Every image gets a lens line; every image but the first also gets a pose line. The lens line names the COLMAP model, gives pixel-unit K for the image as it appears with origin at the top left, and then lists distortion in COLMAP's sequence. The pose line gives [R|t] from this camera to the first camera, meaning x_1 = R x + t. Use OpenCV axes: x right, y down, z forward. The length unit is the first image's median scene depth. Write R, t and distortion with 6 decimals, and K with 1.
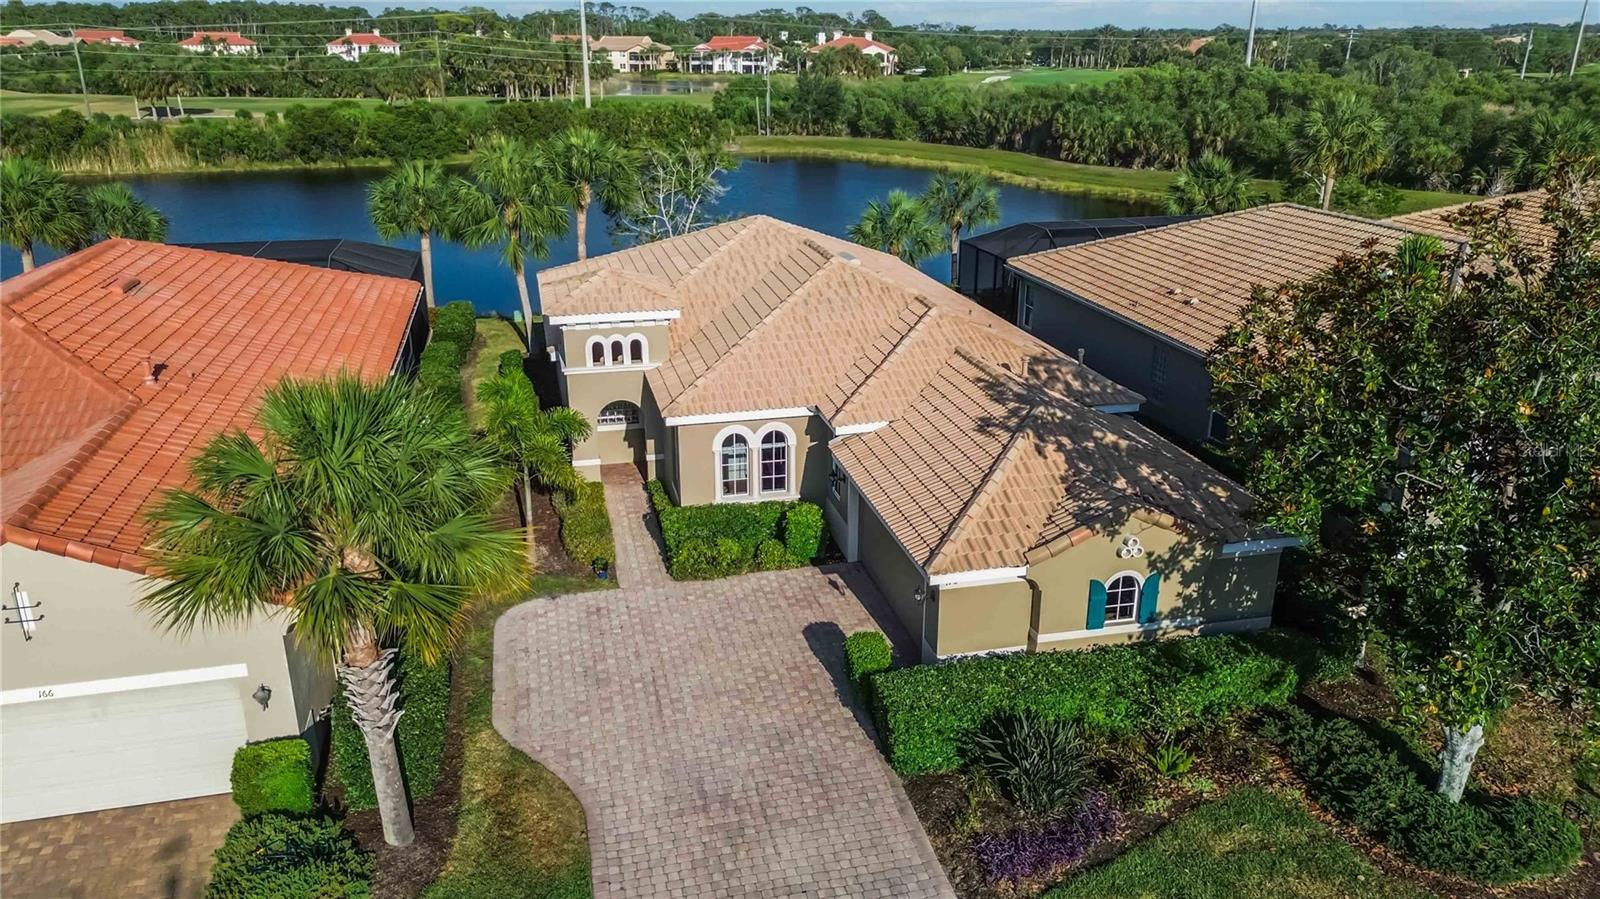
lens RADIAL K [[1135.5, 0, 800.0], [0, 1135.5, 449.5], [0, 0, 1]] dist [0.058165, -0.048477]
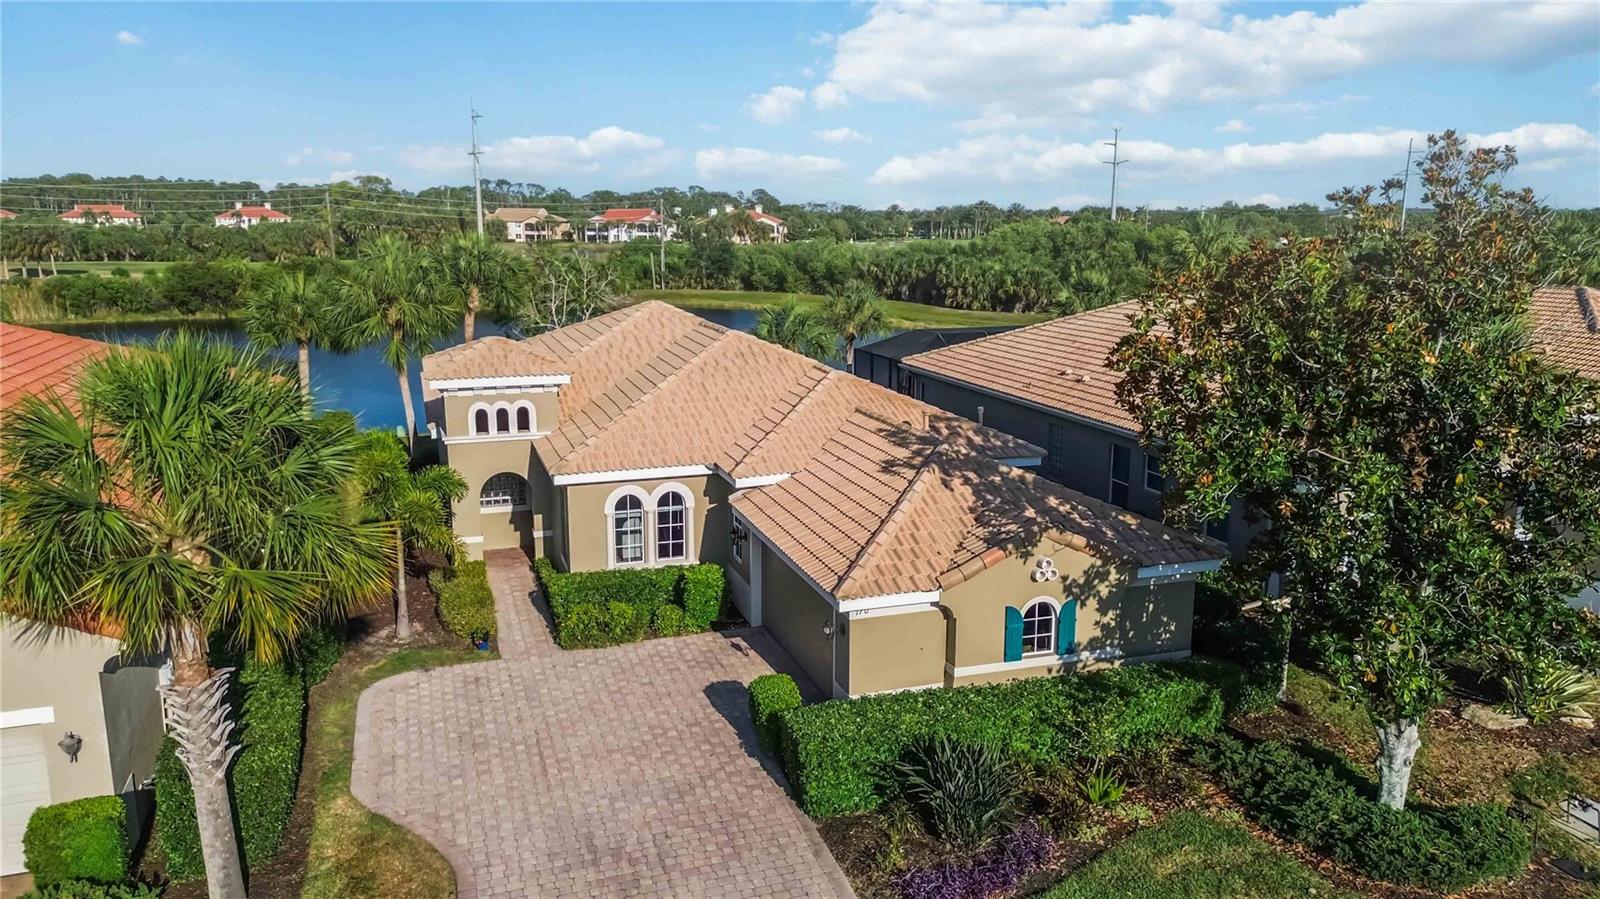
lens RADIAL K [[1133.1, 0, 800.0], [0, 1133.1, 449.5], [0, 0, 1]] dist [0.070338, -0.067069]
pose [[0.995772, -0.017108, 0.090252, 0.000316], [0.030046, 0.989119, -0.144015, 0.089943], [-0.086806, 0.146118, 0.985451, 0.047190]]
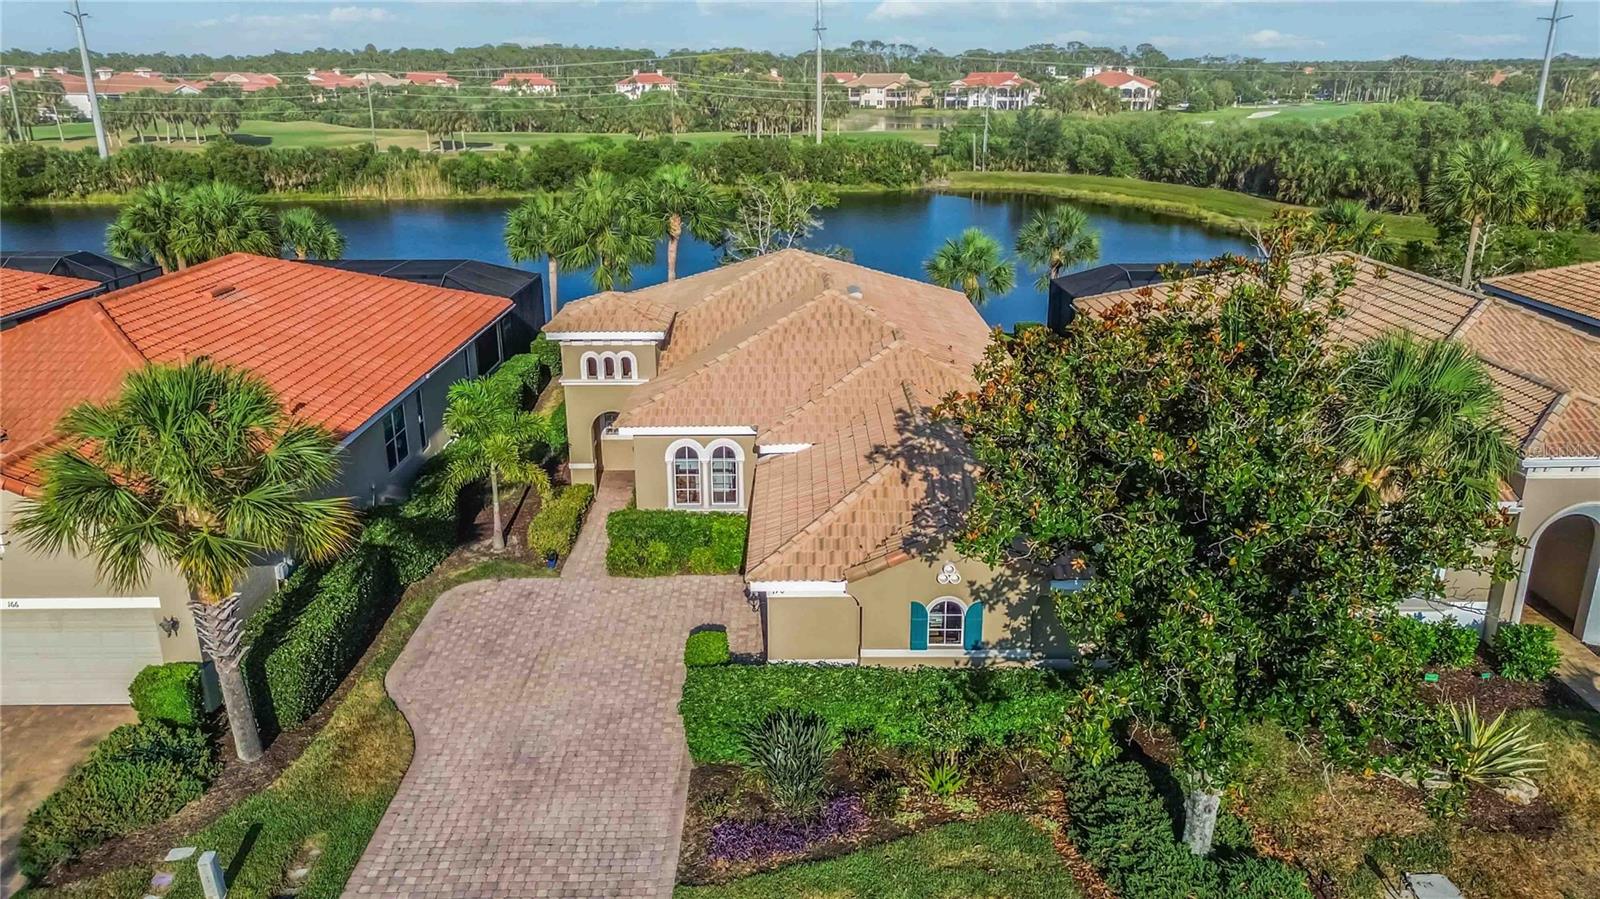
lens RADIAL K [[1135.5, 0, 800.0], [0, 1135.5, 449.5], [0, 0, 1]] dist [0.058165, -0.048477]
pose [[0.973175, 0.067189, -0.220038, 0.290837], [-0.073258, 0.997122, -0.019529, 0.001716], [0.218092, 0.035124, 0.975296, -0.036738]]
